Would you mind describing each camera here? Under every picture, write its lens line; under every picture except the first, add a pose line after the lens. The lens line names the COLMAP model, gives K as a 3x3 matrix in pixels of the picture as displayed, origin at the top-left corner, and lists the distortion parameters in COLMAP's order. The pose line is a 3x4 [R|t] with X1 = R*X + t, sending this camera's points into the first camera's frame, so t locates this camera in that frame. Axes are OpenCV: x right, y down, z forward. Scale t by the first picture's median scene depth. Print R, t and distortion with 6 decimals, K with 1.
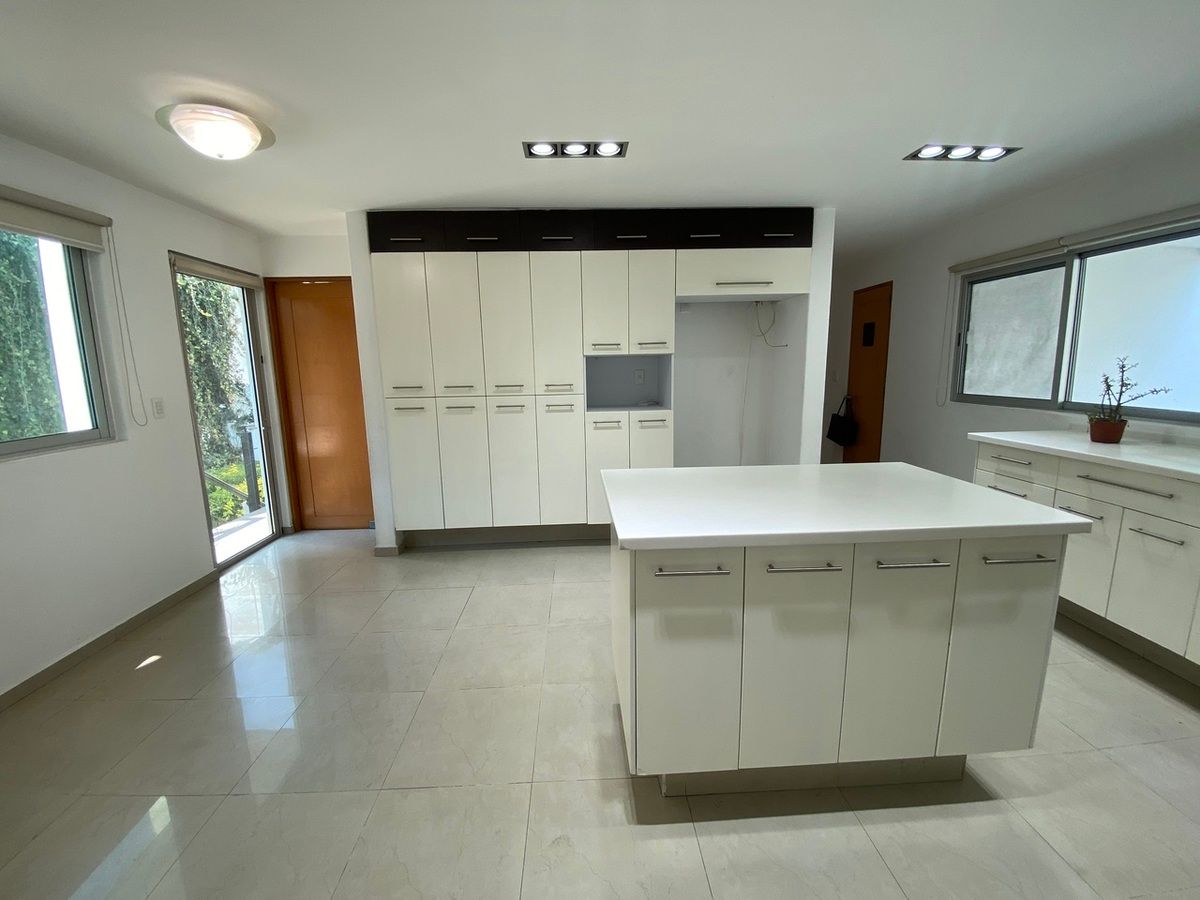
lens RADIAL K [[486.6, 0, 600.7], [0, 486.6, 448.5], [0, 0, 1]] dist [0.014330, -0.011670]
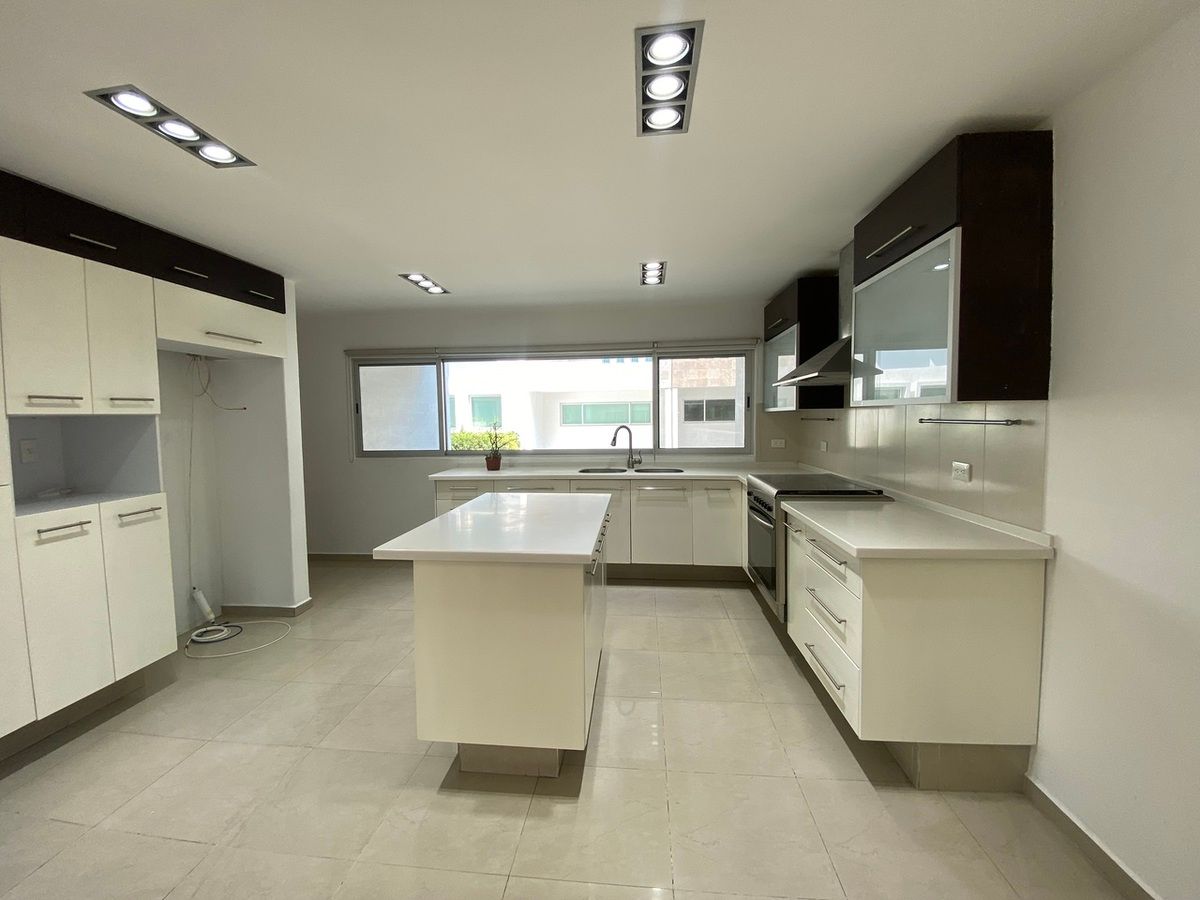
lens RADIAL K [[486.6, 0, 597.1], [0, 486.6, 445.5], [0, 0, 1]] dist [0.014330, -0.011670]
pose [[0.148710, -0.042307, 0.987975, -0.473424], [0.178686, 0.983788, 0.015231, -0.045693], [-0.972603, 0.174273, 0.153859, 0.267821]]
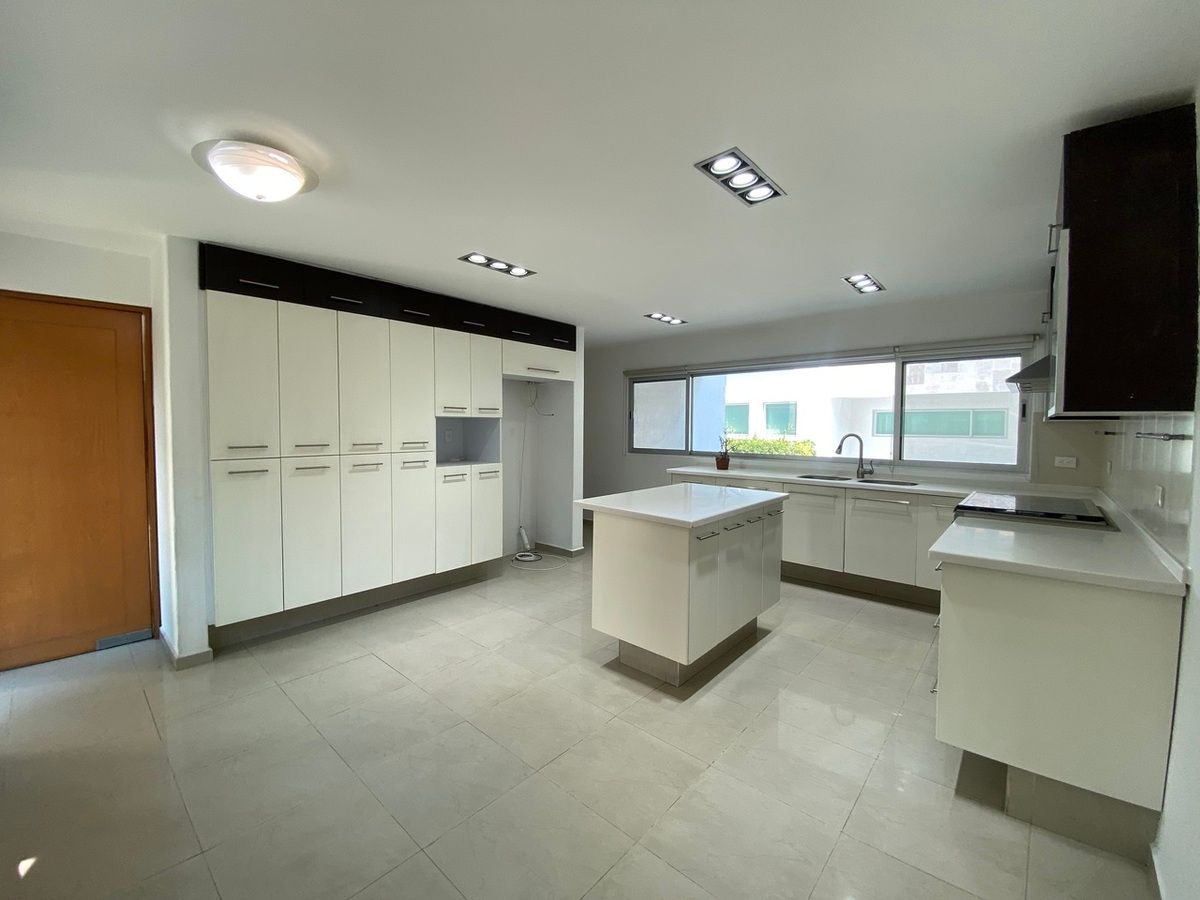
lens RADIAL K [[486.6, 0, 600.1], [0, 486.6, 443.0], [0, 0, 1]] dist [0.014330, -0.011670]
pose [[0.696286, -0.002968, 0.717758, -0.571535], [0.102222, 0.990208, -0.095070, 0.012738], [-0.710448, 0.139566, 0.689772, -0.027708]]
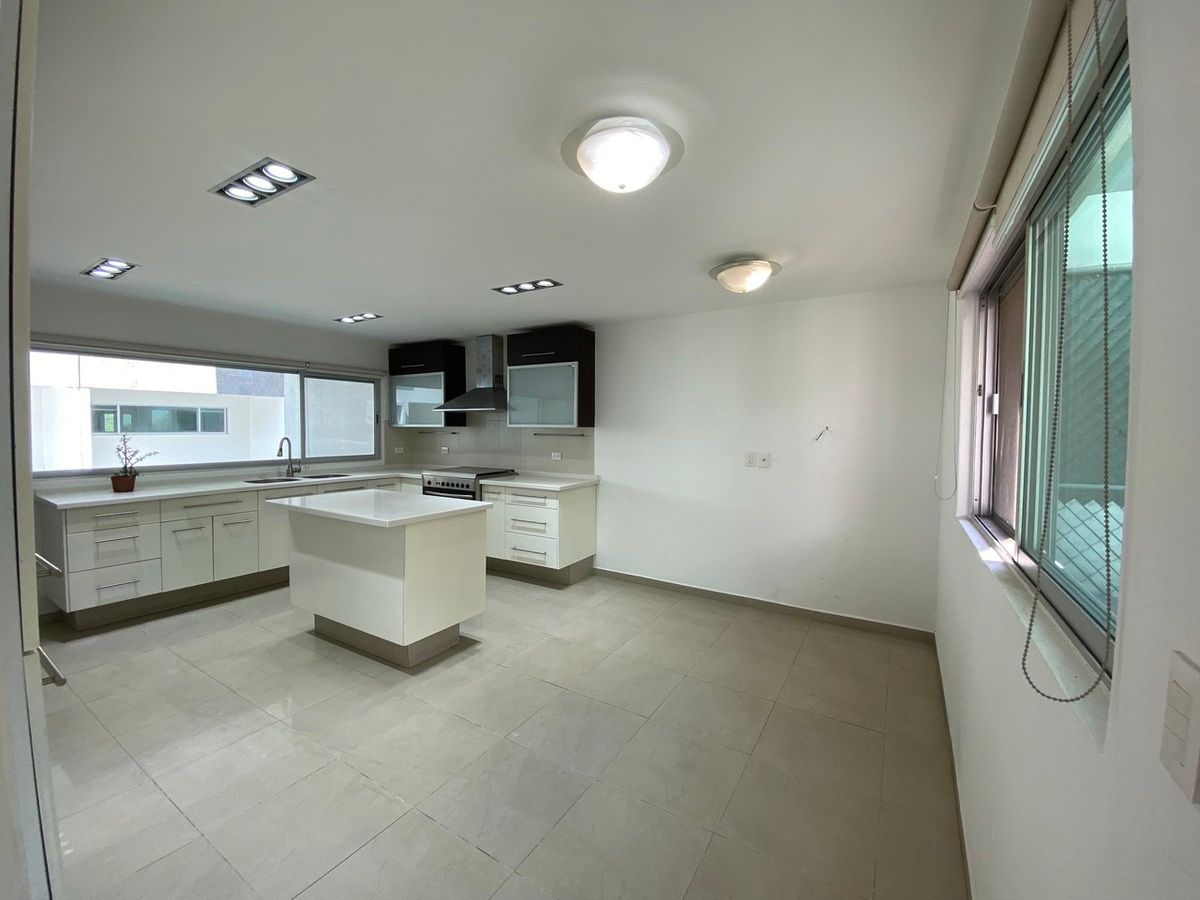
lens RADIAL K [[486.6, 0, 593.1], [0, 486.6, 439.3], [0, 0, 1]] dist [0.014330, -0.011670]
pose [[-0.820128, -0.001369, 0.572179, -0.699375], [0.106306, 0.982222, 0.154723, -0.180961], [-0.562218, 0.187719, -0.805402, 1.009738]]
